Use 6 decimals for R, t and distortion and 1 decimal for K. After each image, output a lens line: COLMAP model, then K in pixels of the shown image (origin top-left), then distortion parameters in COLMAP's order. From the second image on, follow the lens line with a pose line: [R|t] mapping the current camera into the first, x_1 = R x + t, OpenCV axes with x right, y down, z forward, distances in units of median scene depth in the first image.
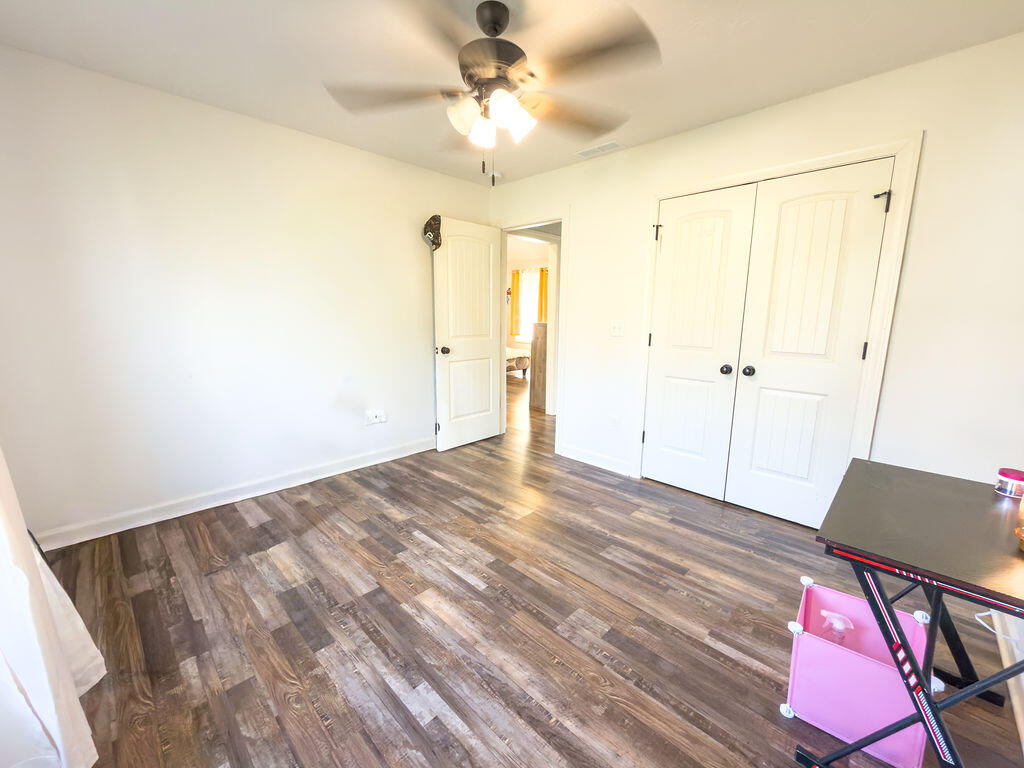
lens RADIAL K [[410.4, 0, 513.7], [0, 410.4, 379.4], [0, 0, 1]] dist [-0.001696, 0.000203]
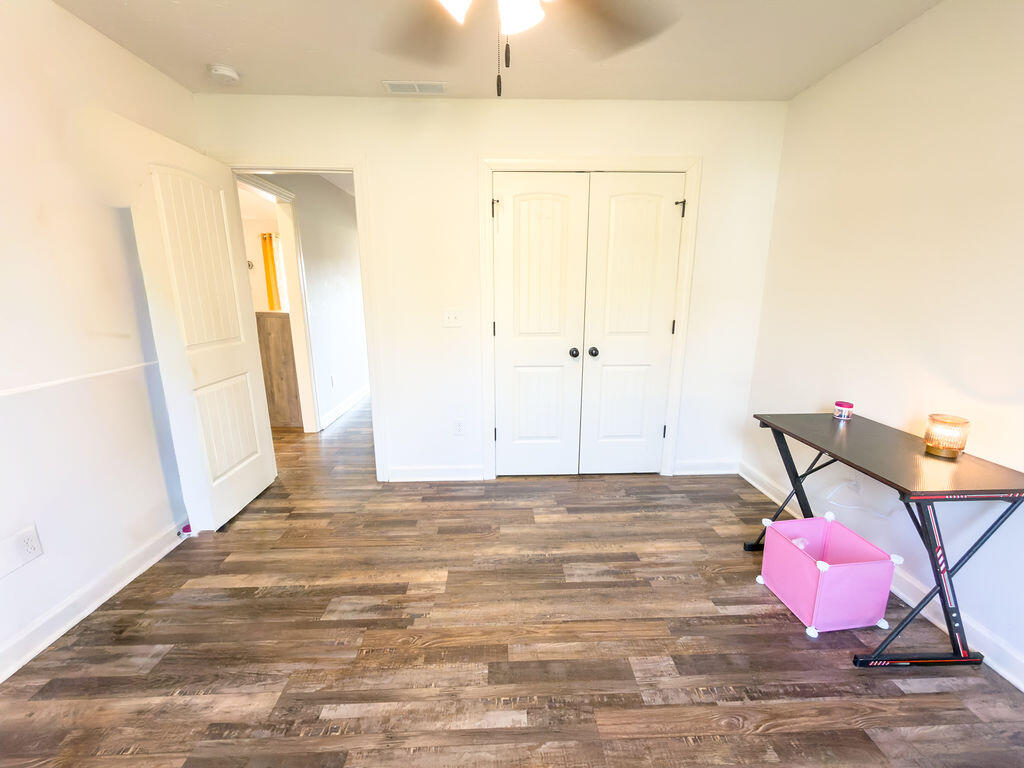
lens RADIAL K [[410.4, 0, 510.9], [0, 410.4, 380.6], [0, 0, 1]] dist [-0.001696, 0.000203]
pose [[0.692057, -0.163547, 0.703072, -0.373814], [0.125730, 0.986418, 0.105699, -0.092705], [-0.710809, 0.015248, 0.703220, 0.418561]]
